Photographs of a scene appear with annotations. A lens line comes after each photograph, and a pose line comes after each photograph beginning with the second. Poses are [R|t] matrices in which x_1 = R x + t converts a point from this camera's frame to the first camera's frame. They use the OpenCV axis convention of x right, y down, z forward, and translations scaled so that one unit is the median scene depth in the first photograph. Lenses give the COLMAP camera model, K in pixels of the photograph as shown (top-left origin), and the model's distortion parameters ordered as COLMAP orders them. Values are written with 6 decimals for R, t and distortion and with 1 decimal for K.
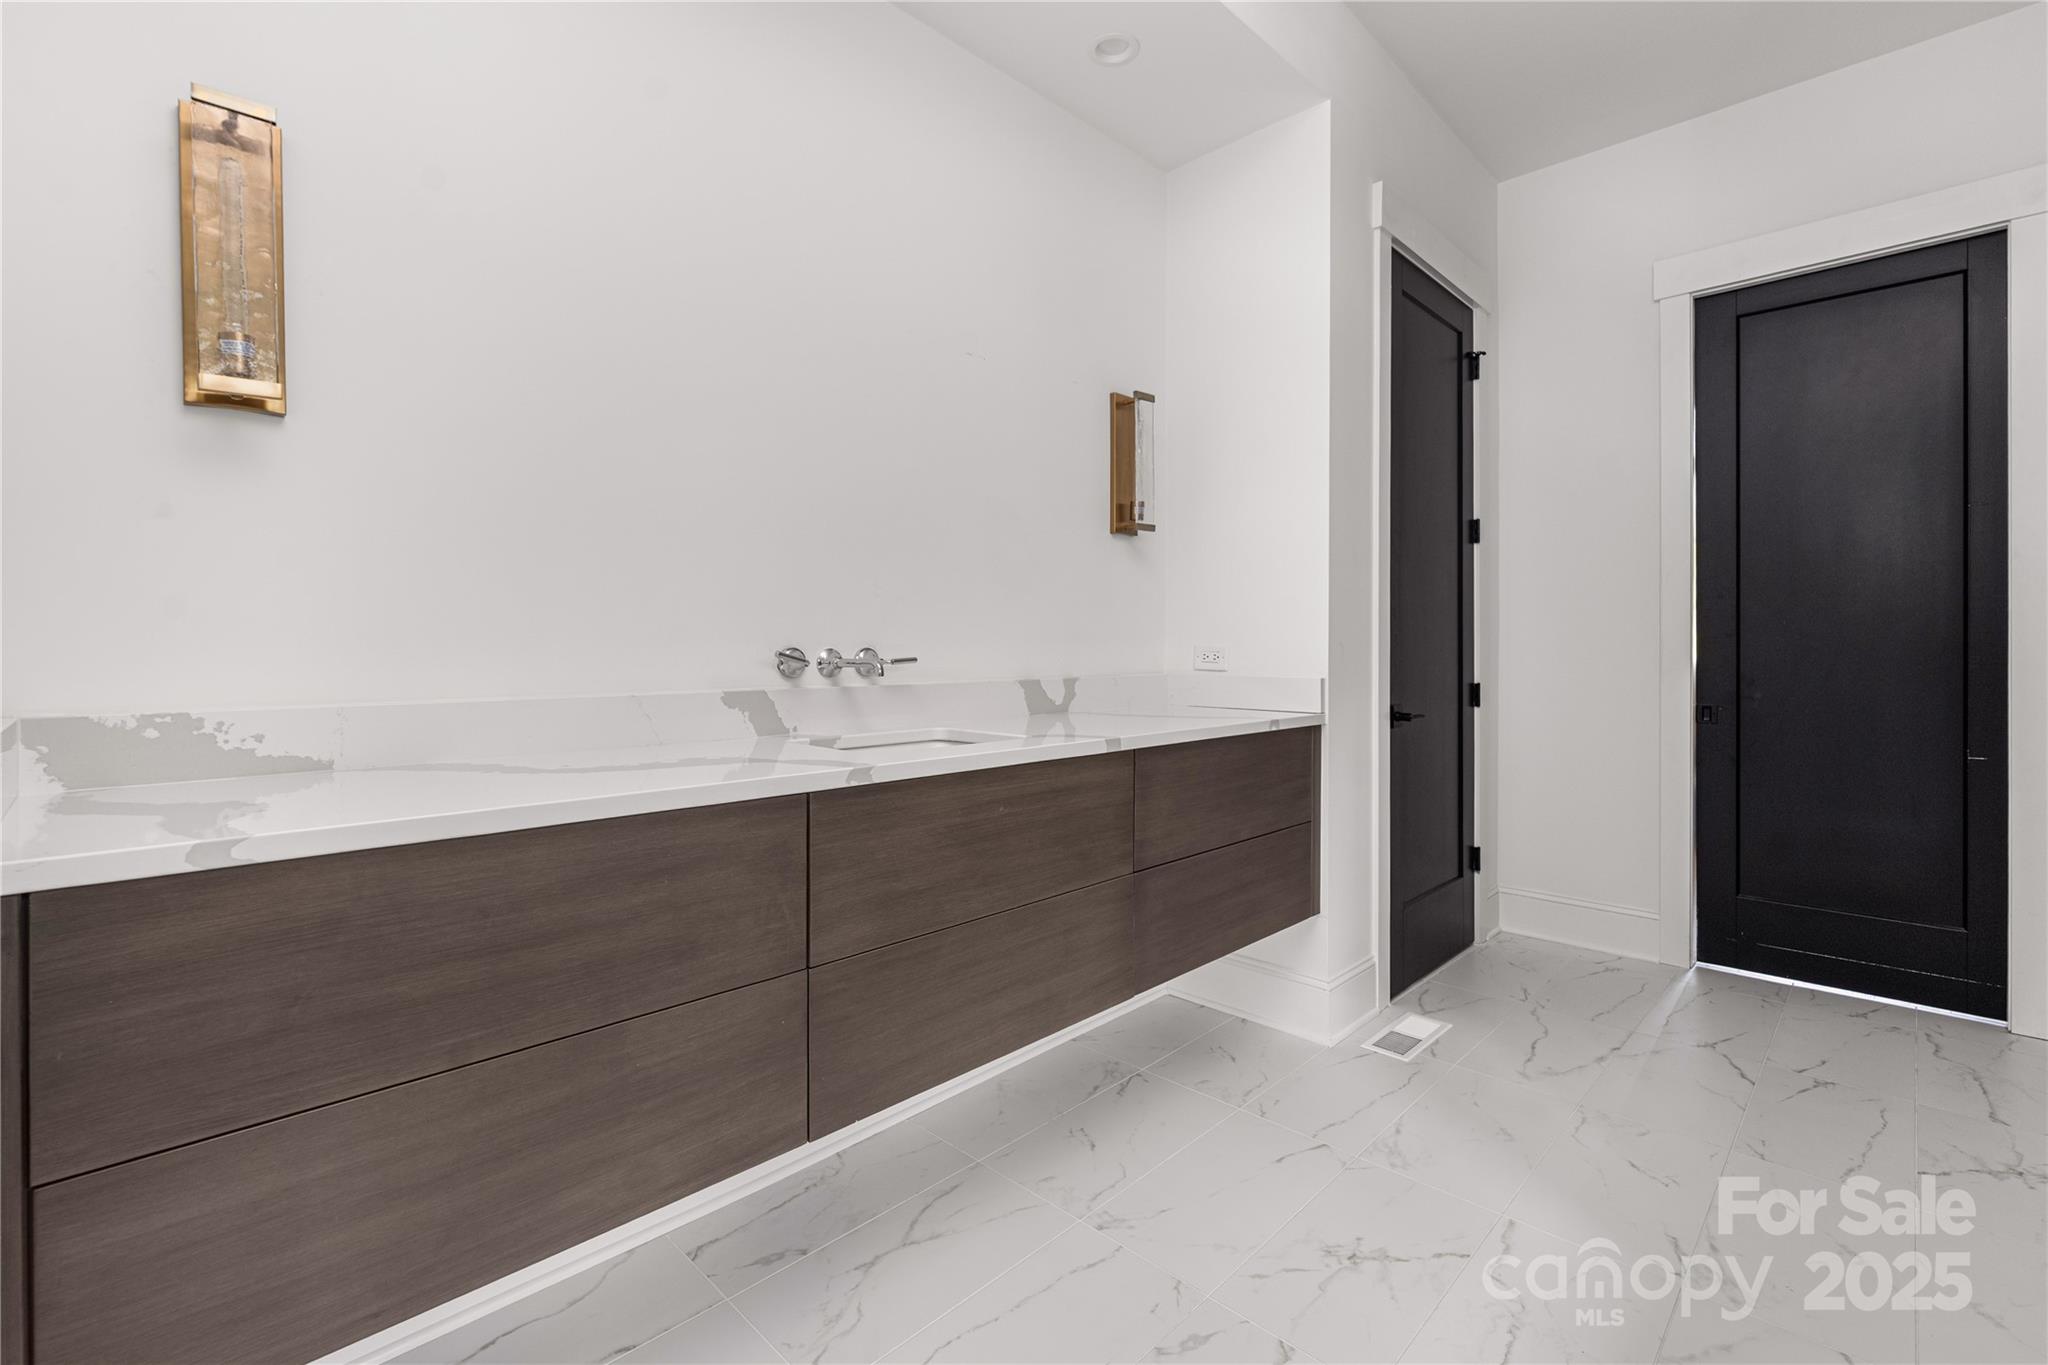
lens RADIAL K [[901.5, 0, 1026.1], [0, 901.5, 652.0], [0, 0, 1]] dist [-0.002369, -0.000458]
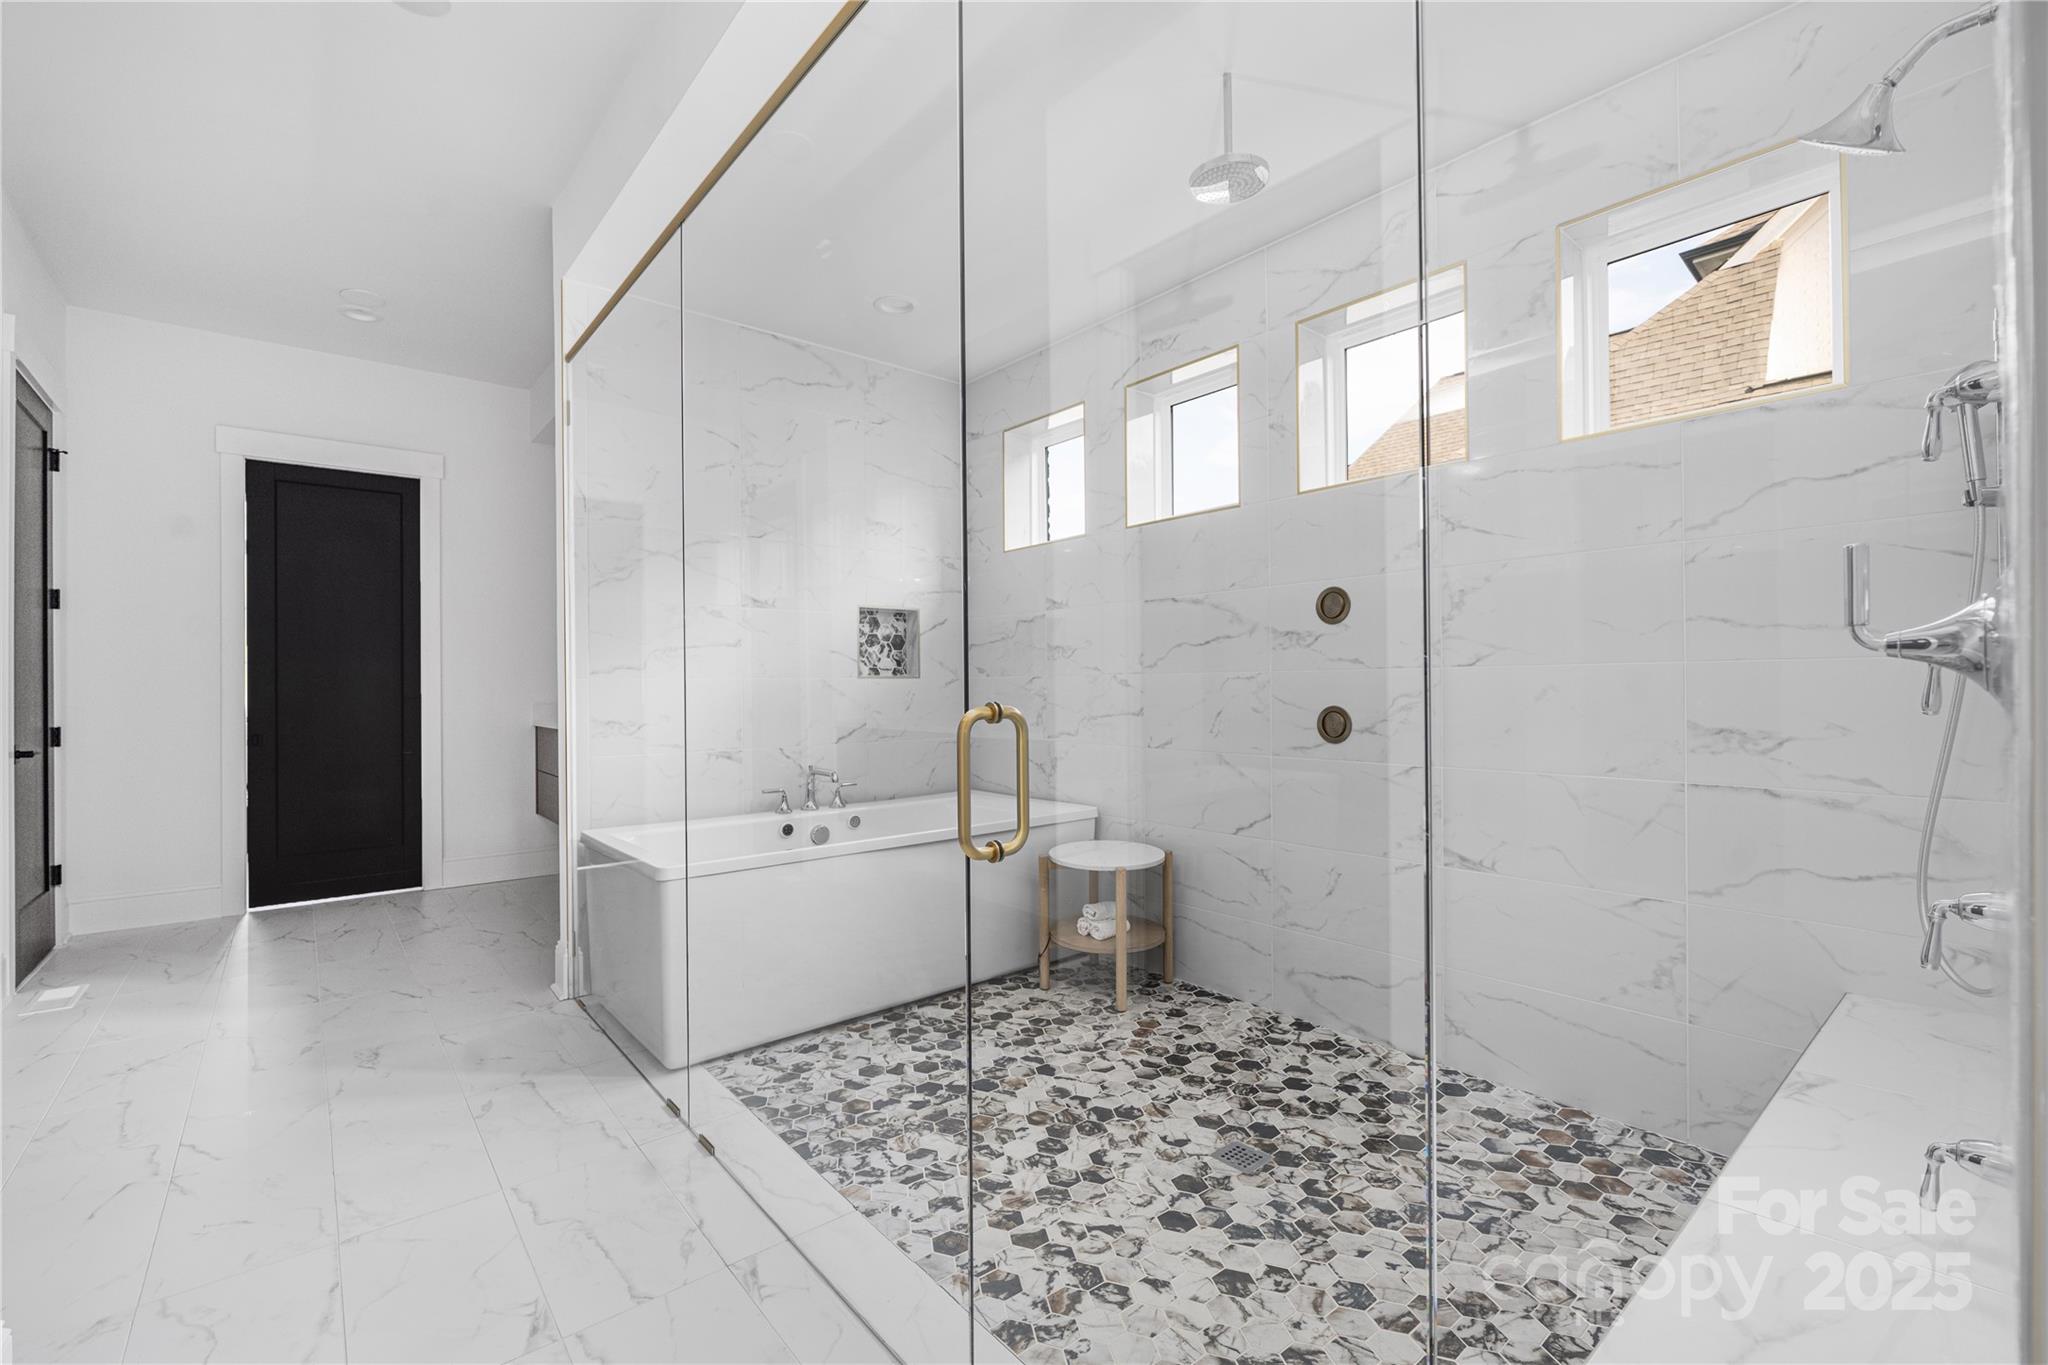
lens RADIAL K [[880.7, 0, 1024.0], [0, 880.7, 682.5], [0, 0, 1]] dist [-0.002647, -0.000342]
pose [[0.100063, 0.009451, 0.994936, -0.671207], [0.013841, 0.999845, -0.010889, 0.008271], [-0.994885, 0.014861, 0.099917, -0.491889]]
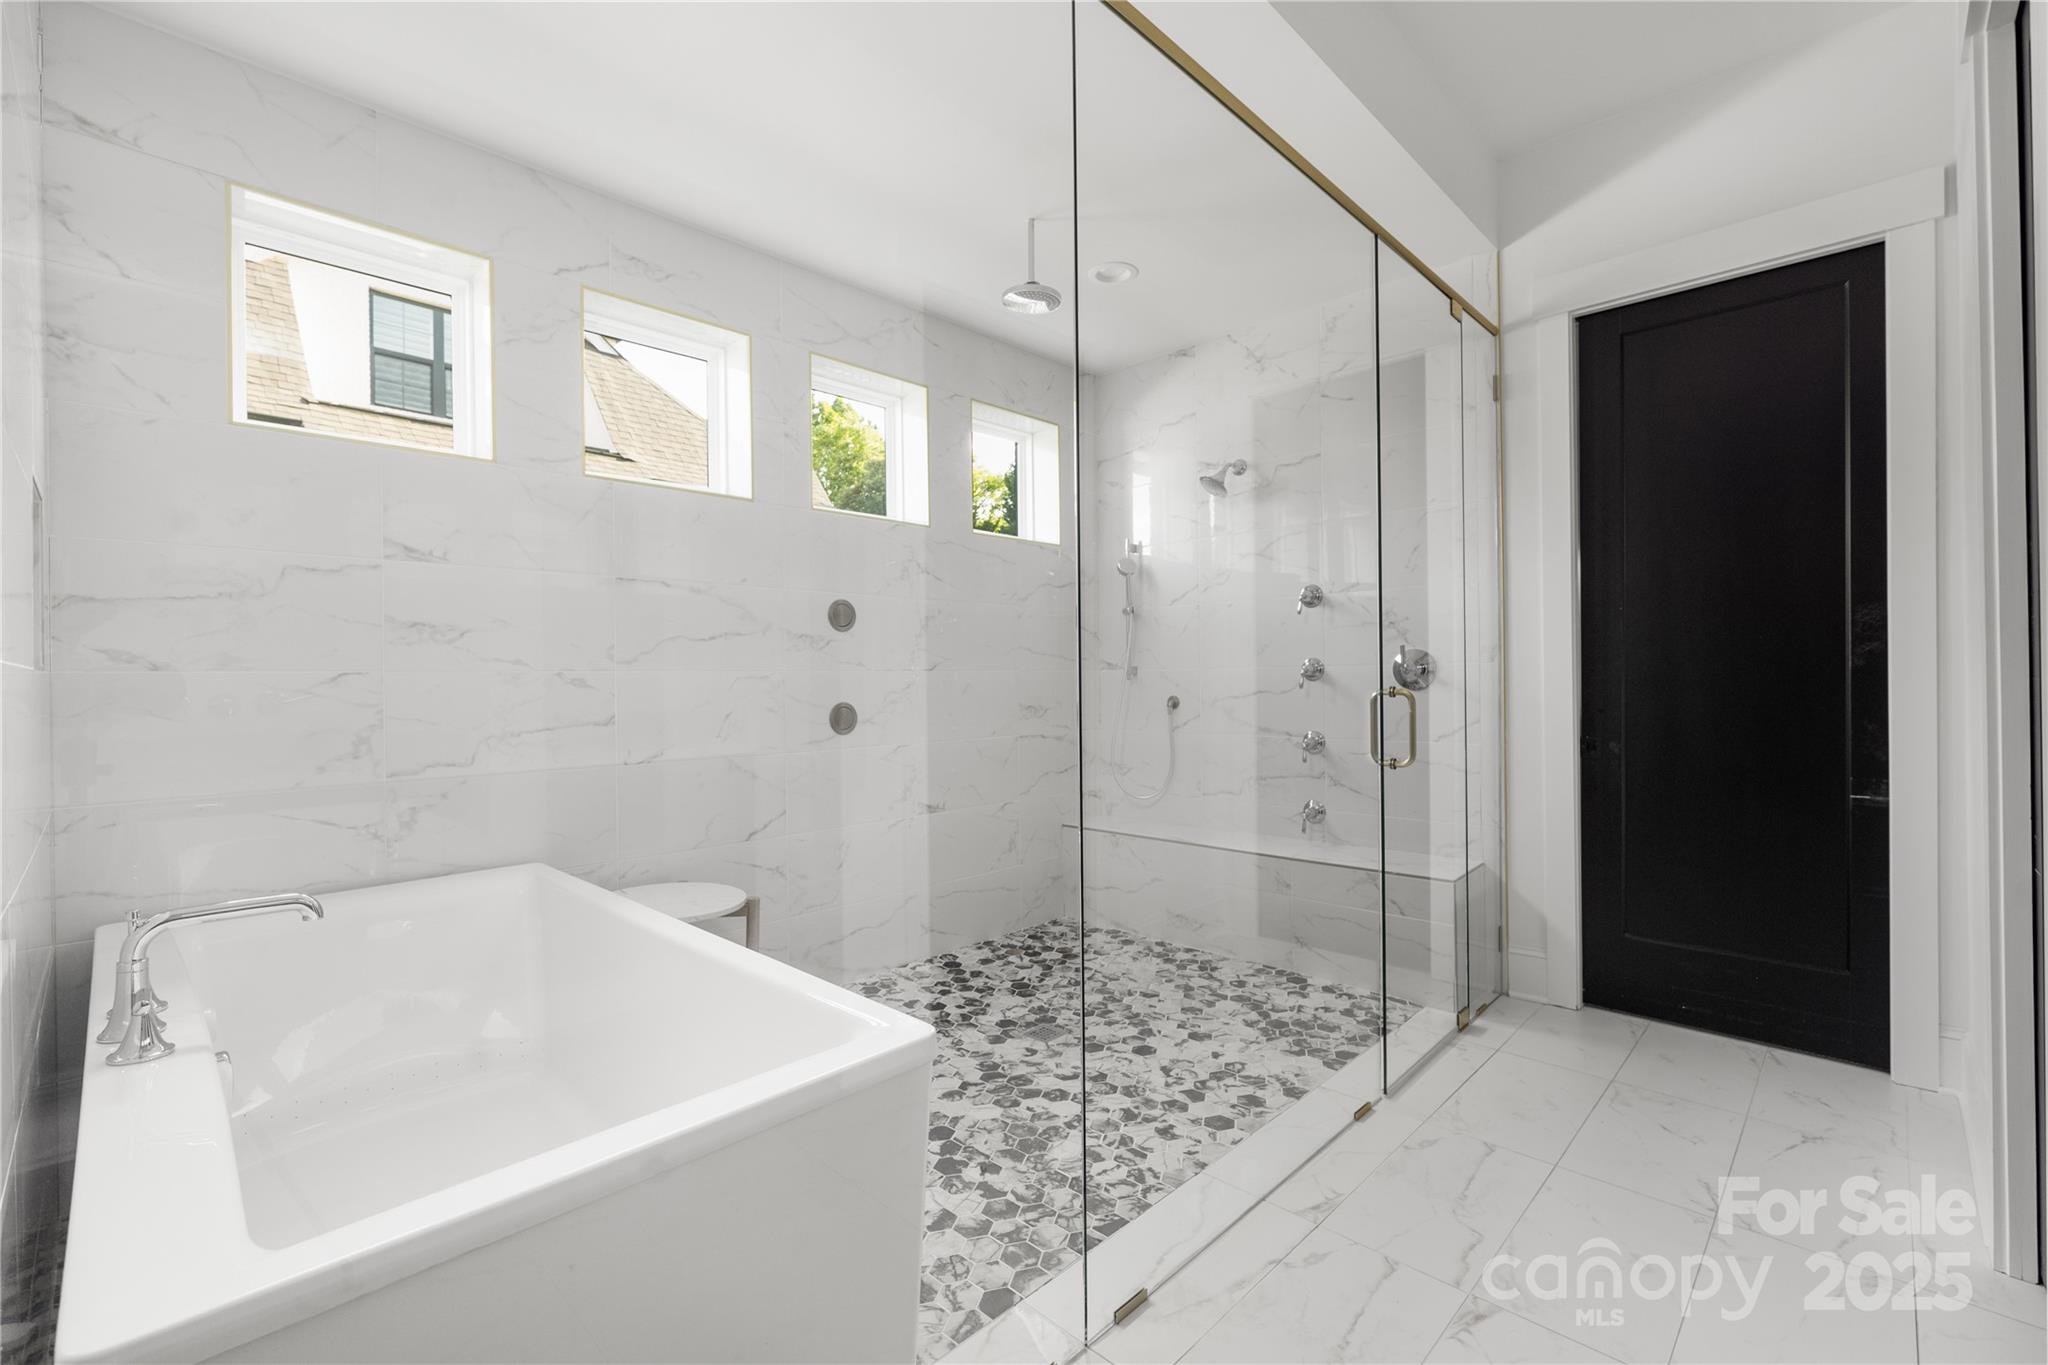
lens RADIAL K [[880.7, 0, 1024.0], [0, 880.7, 682.5], [0, 0, 1]] dist [-0.002647, -0.000342]
pose [[-0.999867, 0.015756, -0.004319, 0.197556], [0.015716, 0.999836, 0.009002, -0.004759], [0.004460, 0.008933, -0.999950, 0.496151]]
